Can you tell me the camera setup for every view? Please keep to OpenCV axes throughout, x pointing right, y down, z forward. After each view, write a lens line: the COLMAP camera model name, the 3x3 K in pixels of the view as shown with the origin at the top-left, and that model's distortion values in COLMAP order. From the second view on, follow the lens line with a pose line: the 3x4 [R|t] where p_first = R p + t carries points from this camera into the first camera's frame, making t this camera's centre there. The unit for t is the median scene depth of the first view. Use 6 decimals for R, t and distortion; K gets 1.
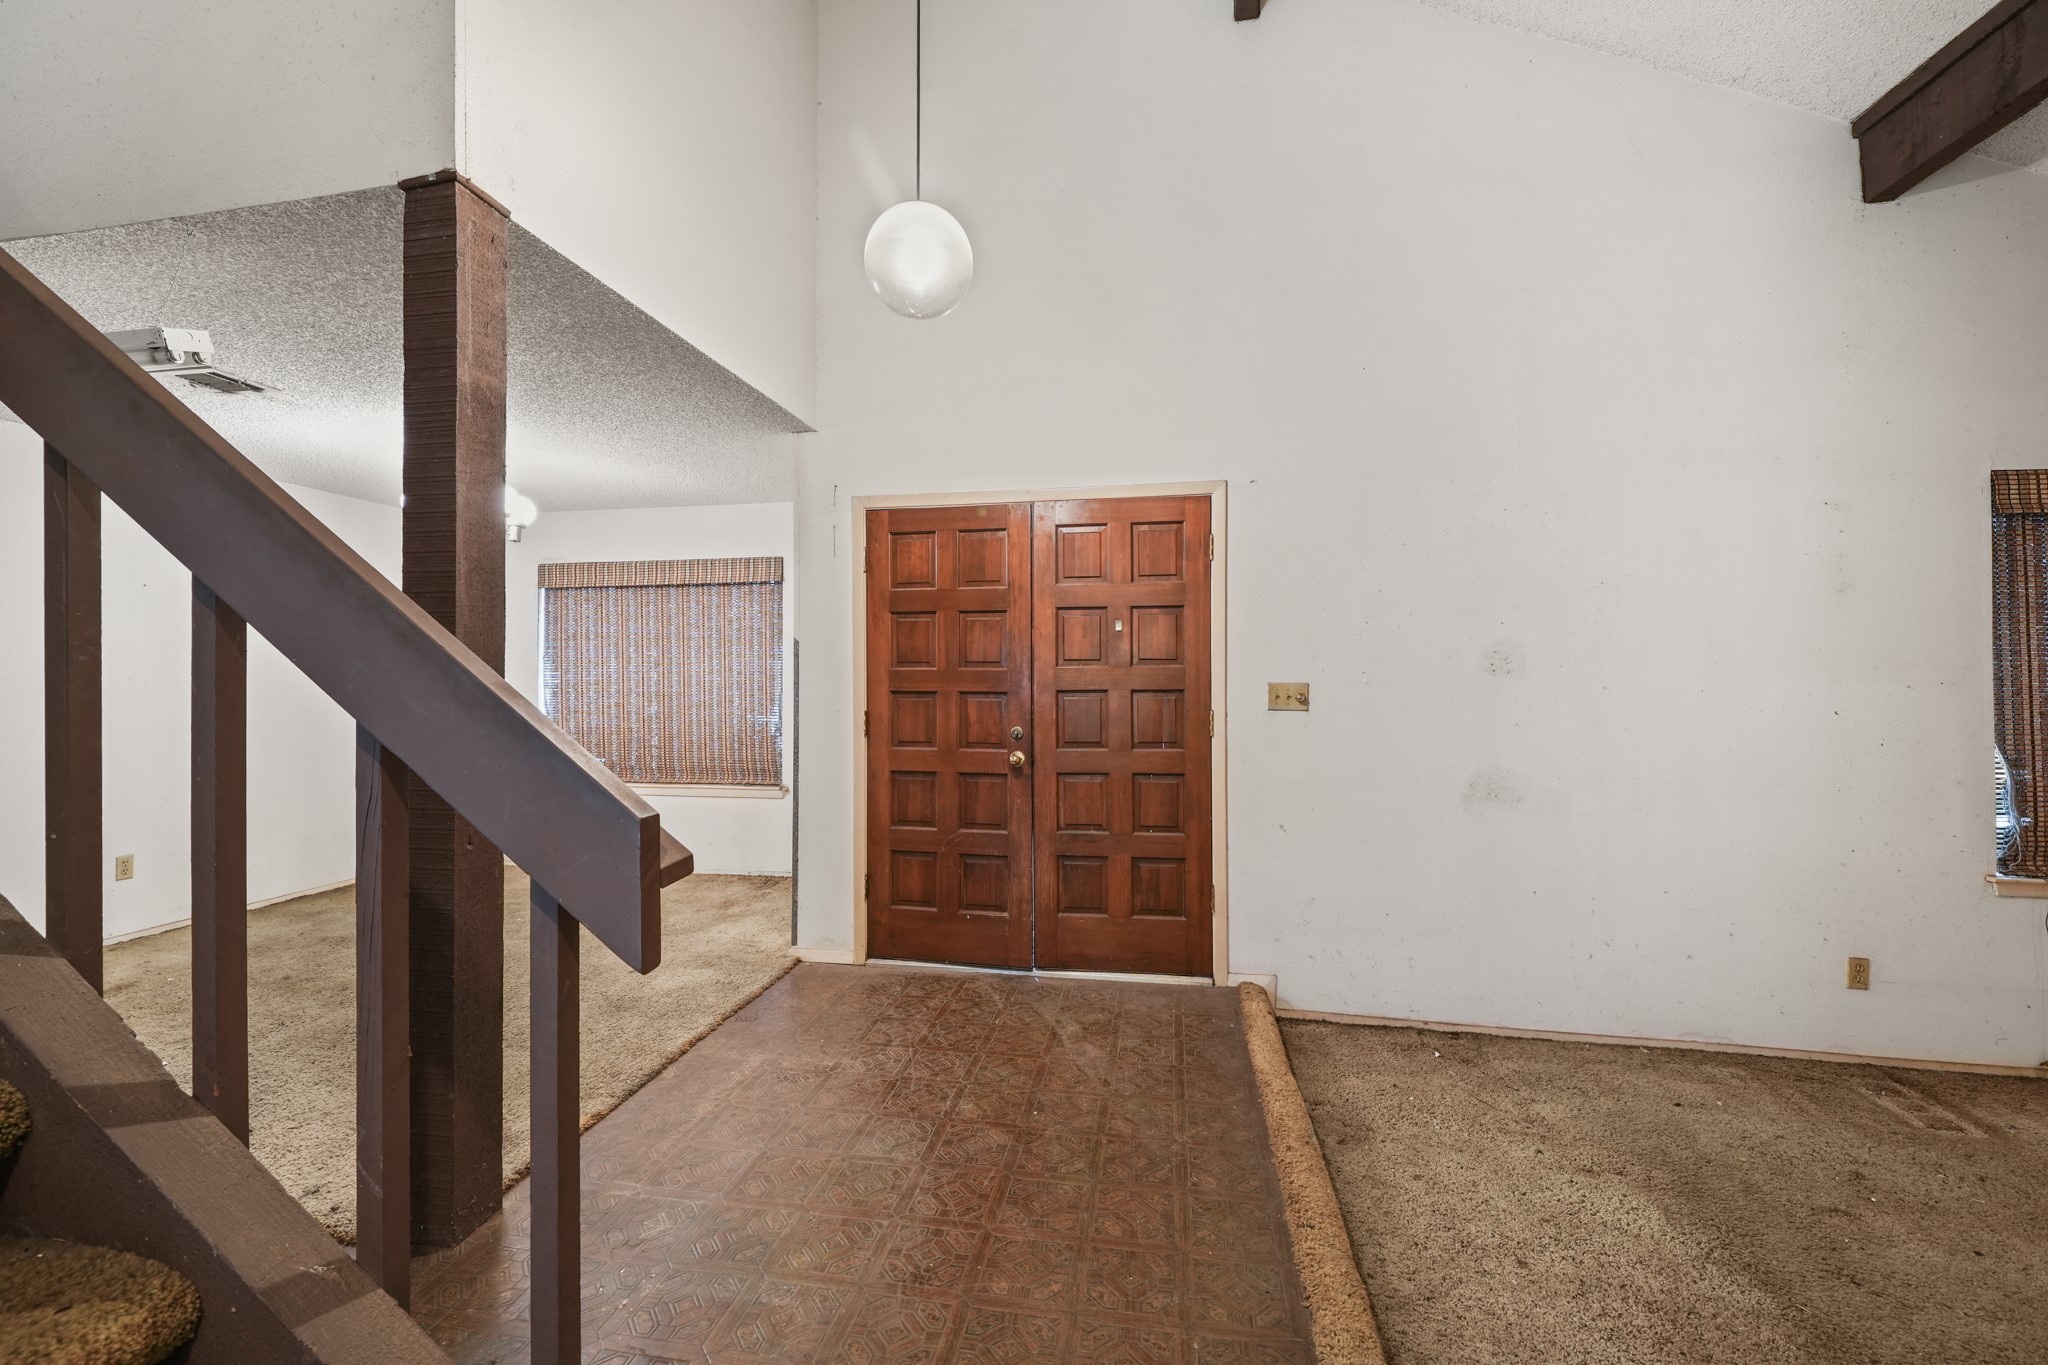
lens RADIAL K [[840.6, 0, 1020.7], [0, 840.6, 677.8], [0, 0, 1]] dist [-0.000072, -0.000195]
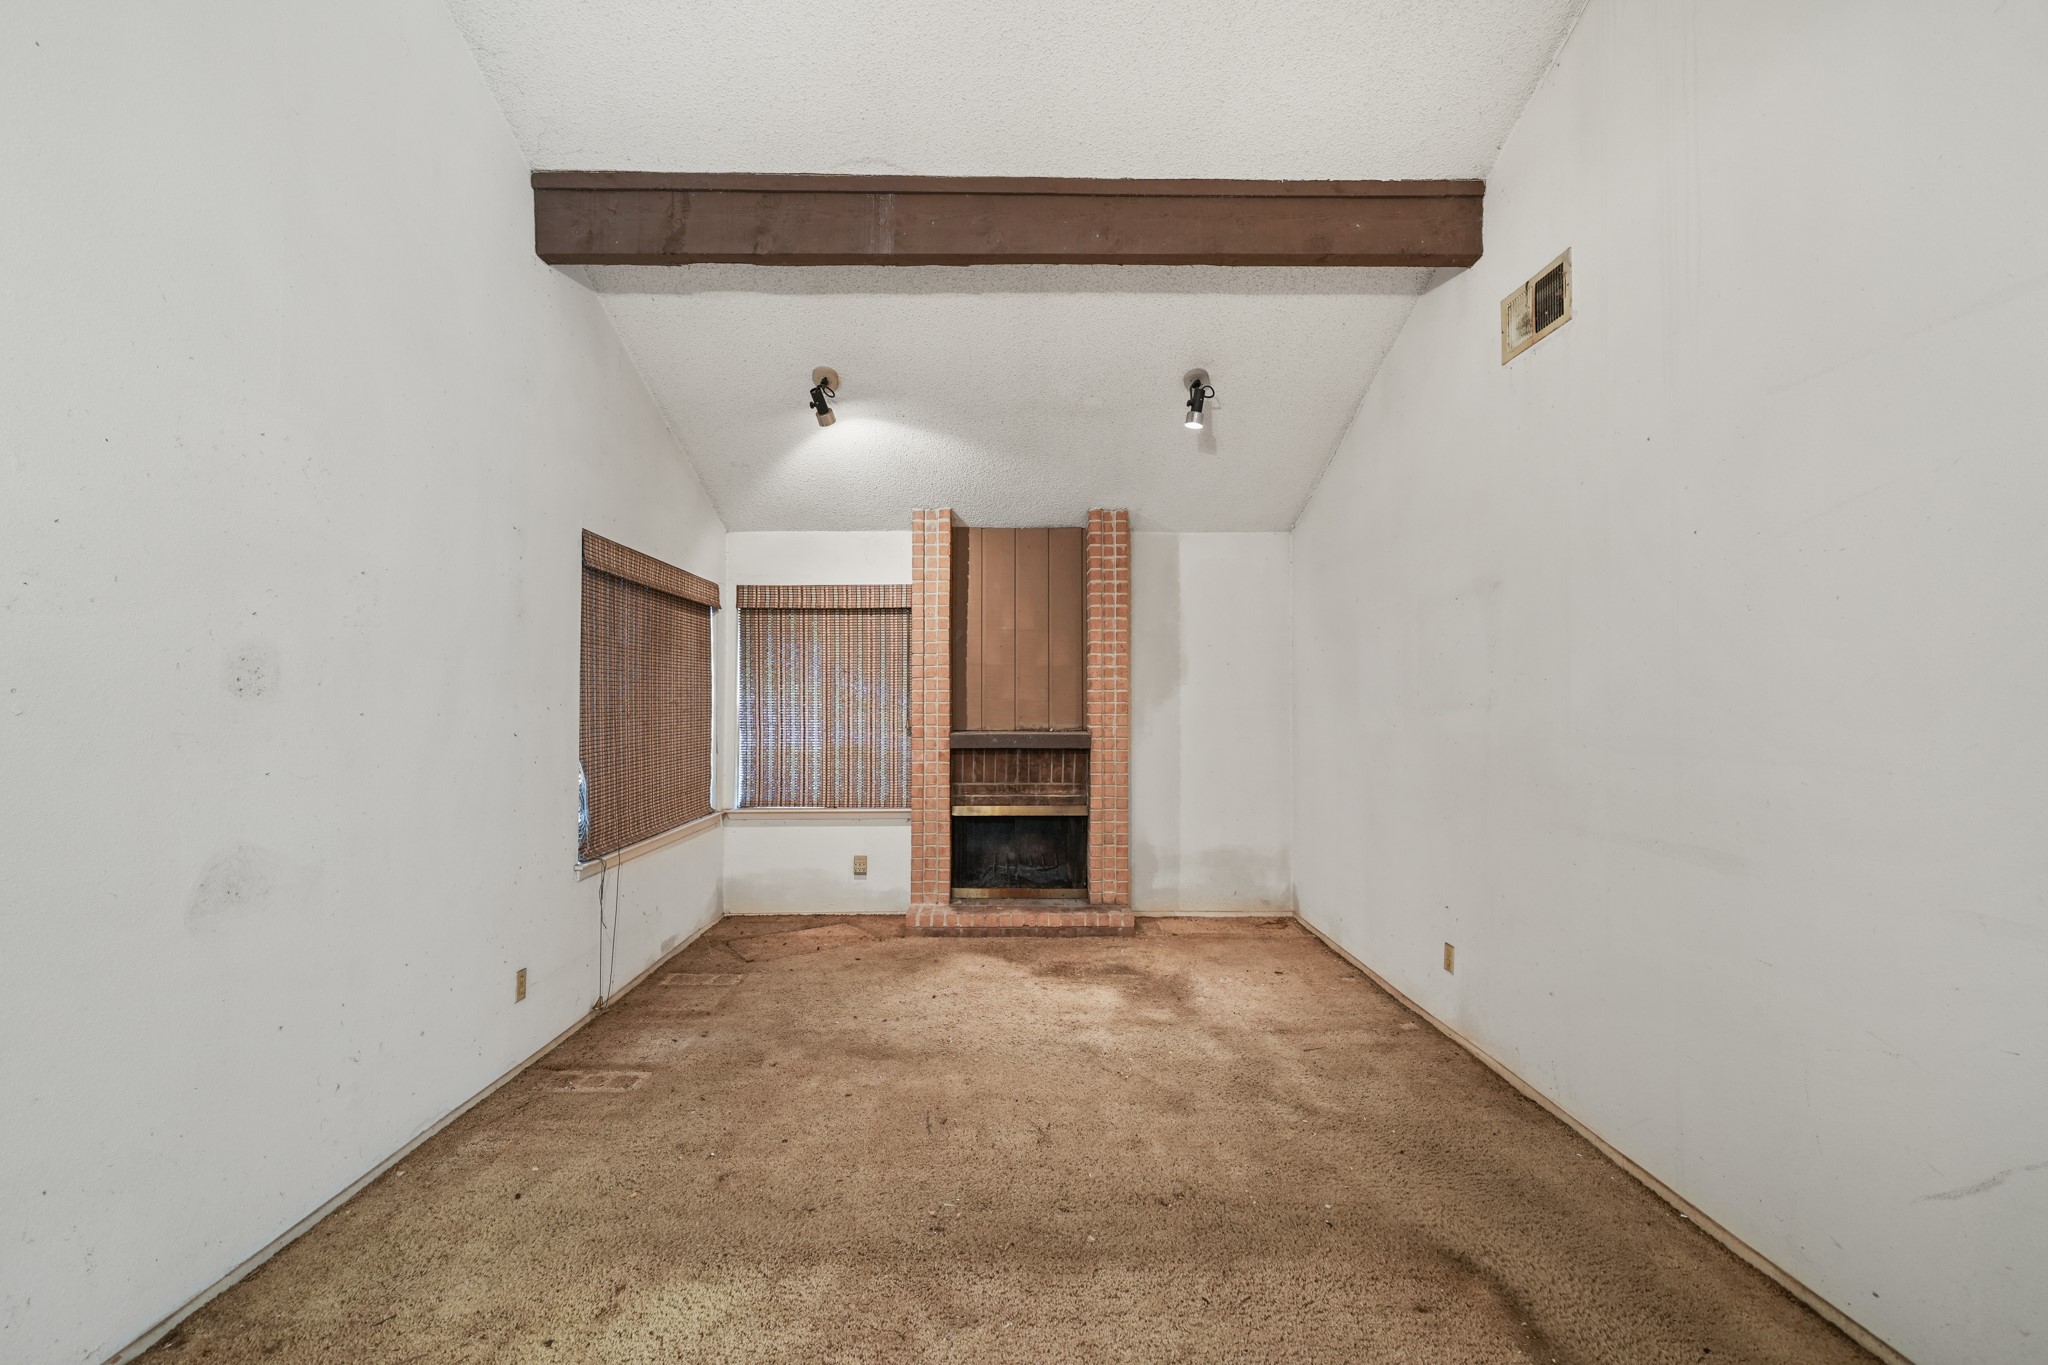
lens RADIAL K [[863.2, 0, 1020.9], [0, 863.2, 687.4], [0, 0, 1]] dist [-0.003062, -0.000010]
pose [[-0.187011, 0.013819, 0.982261, -0.179910], [0.000360, 0.999902, -0.013998, -0.001296], [-0.982358, -0.002264, -0.186997, 0.625472]]
